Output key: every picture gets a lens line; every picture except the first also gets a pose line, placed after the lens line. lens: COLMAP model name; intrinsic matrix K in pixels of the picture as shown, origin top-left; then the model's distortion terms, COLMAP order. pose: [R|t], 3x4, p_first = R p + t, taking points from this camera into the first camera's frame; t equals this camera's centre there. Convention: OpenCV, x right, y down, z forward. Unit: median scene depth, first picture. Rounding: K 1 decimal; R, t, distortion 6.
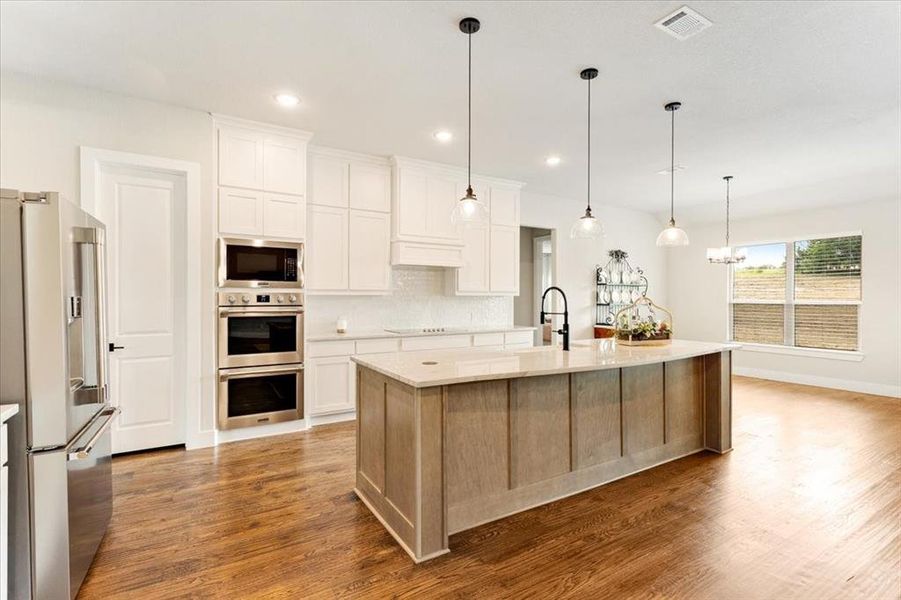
lens RADIAL K [[424.0, 0, 451.1], [0, 424.0, 301.4], [0, 0, 1]] dist [-0.000452, 0.000041]
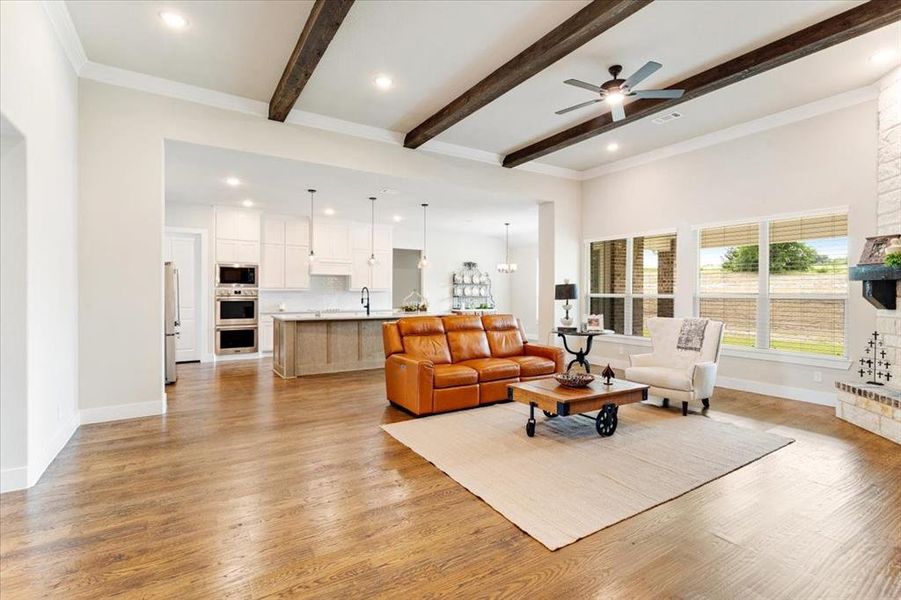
lens RADIAL K [[424.0, 0, 456.9], [0, 424.0, 292.8], [0, 0, 1]] dist [-0.000452, 0.000041]
pose [[0.999631, -0.001022, 0.027139, 0.566632], [0.001248, 0.999965, -0.008324, 0.013984], [-0.027129, 0.008355, 0.999597, -1.091524]]
